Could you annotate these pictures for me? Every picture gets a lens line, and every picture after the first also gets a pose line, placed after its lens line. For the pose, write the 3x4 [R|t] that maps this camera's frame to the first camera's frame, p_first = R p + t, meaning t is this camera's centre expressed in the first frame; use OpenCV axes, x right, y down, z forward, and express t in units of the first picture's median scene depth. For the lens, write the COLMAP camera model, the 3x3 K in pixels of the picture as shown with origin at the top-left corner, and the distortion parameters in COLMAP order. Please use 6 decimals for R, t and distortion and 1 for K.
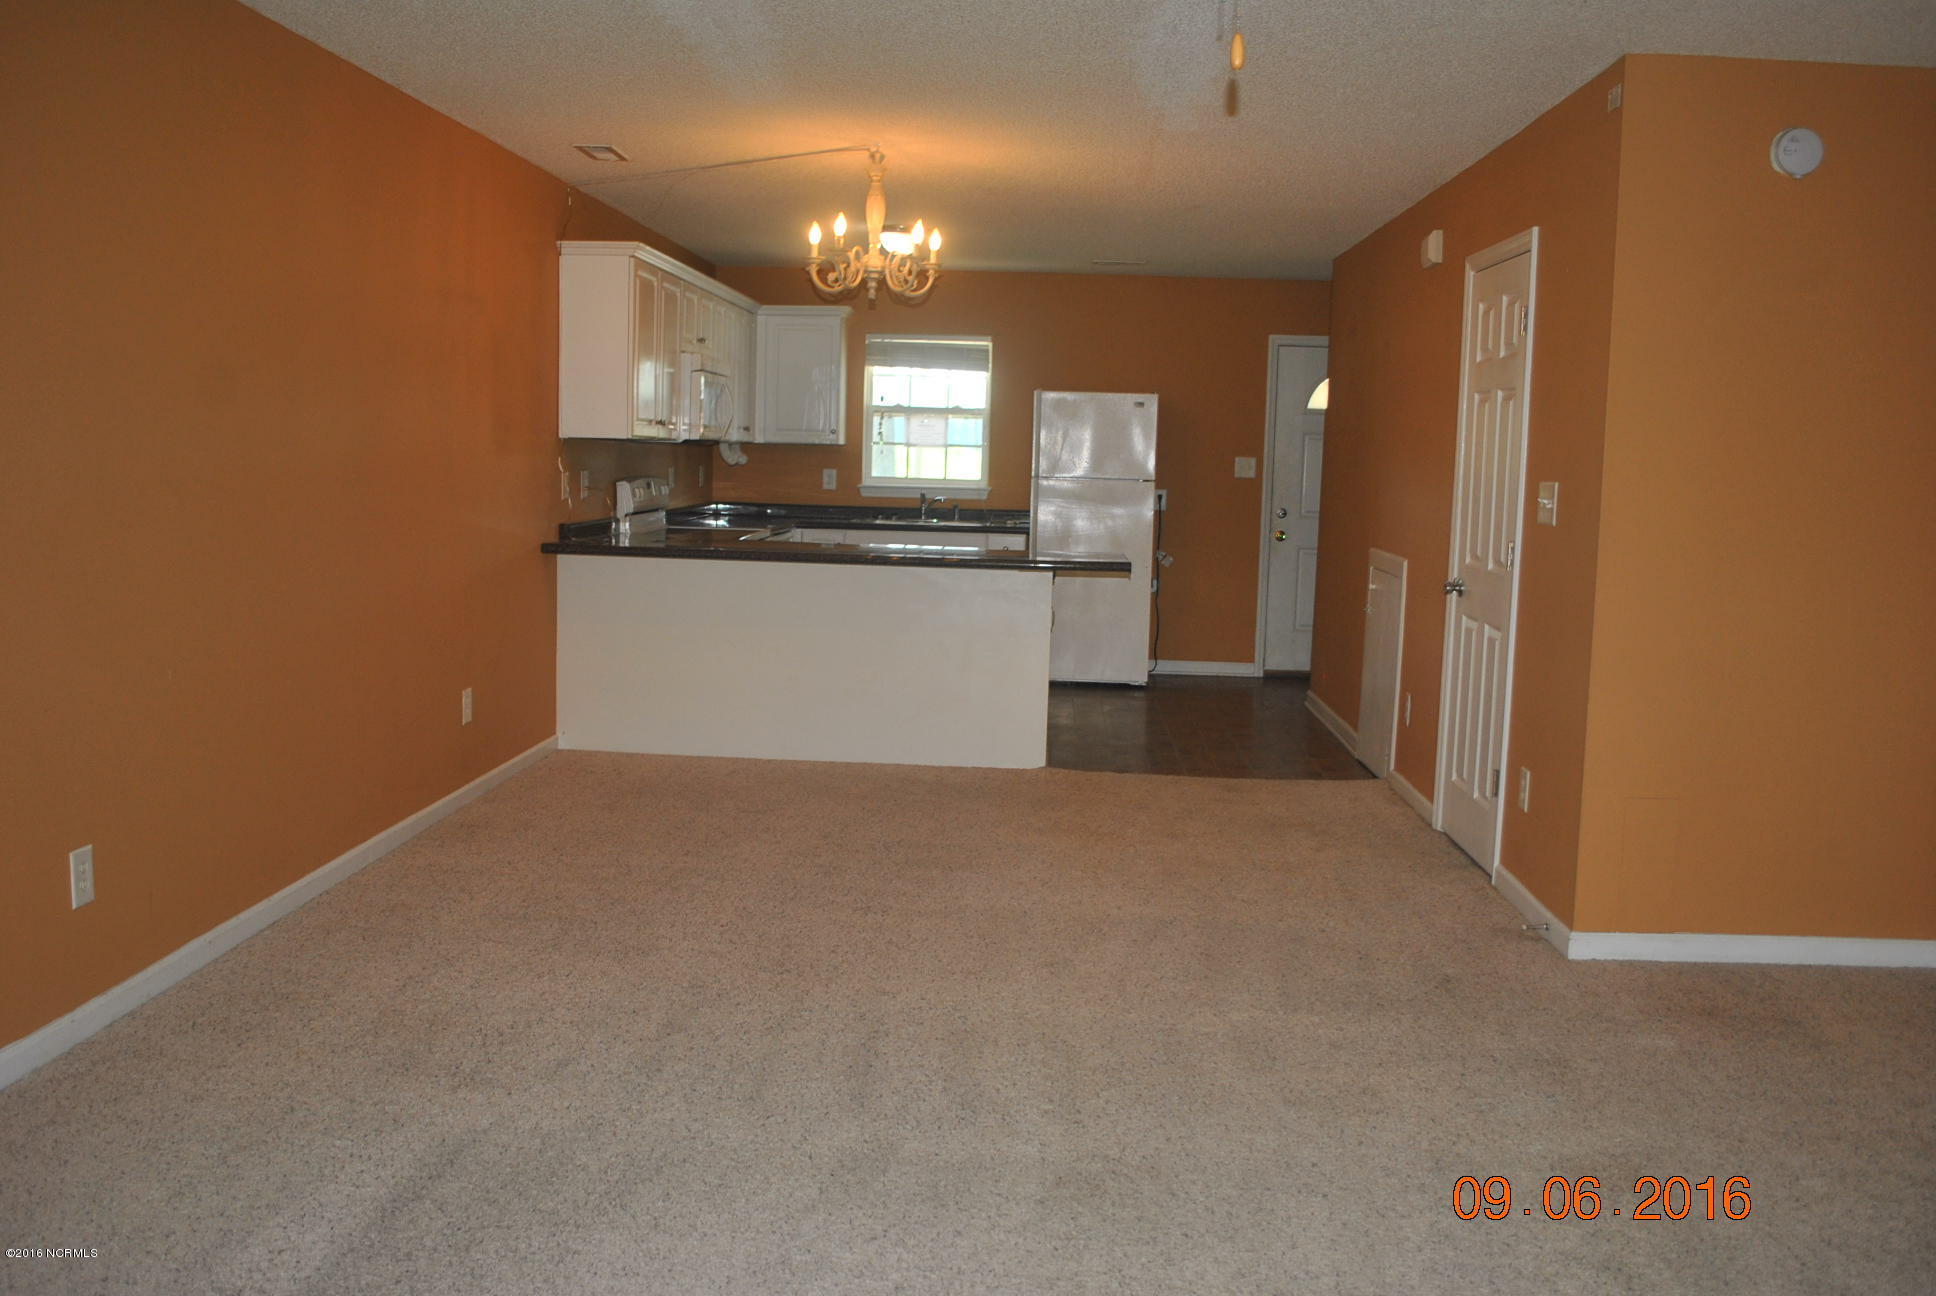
lens RADIAL K [[1619.8, 0, 968.0], [0, 1619.8, 648.0], [0, 0, 1]] dist [-0.055665, 0.002513]
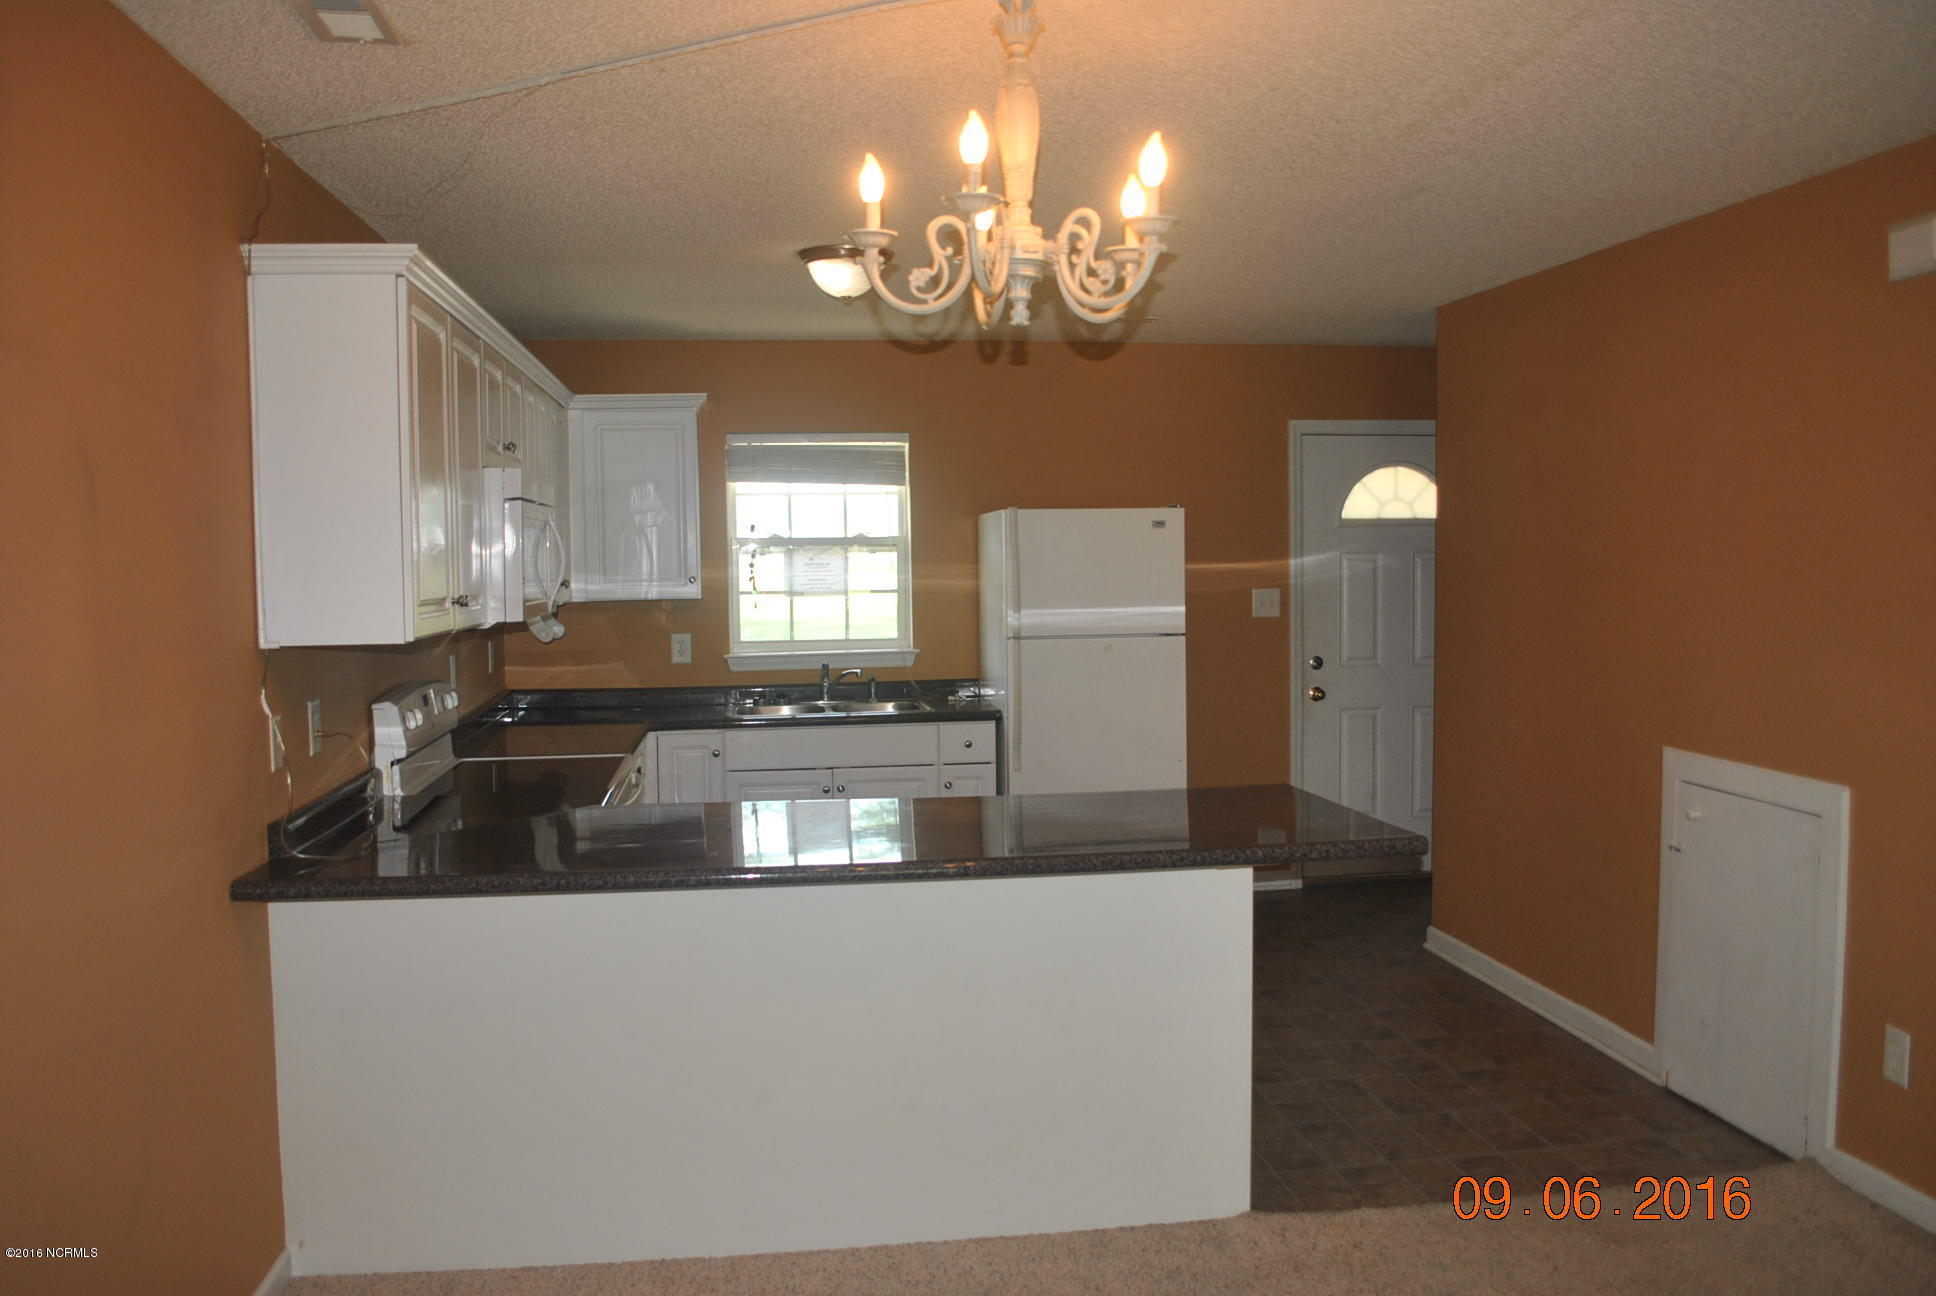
lens RADIAL K [[1508.0, 0, 968.0], [0, 1508.0, 648.0], [0, 0, 1]] dist [-0.079486, -0.003694]
pose [[0.979769, -0.053229, 0.192921, -0.098377], [0.064149, 0.996646, -0.050801, -0.071325], [-0.189570, 0.062149, 0.979898, 0.394378]]
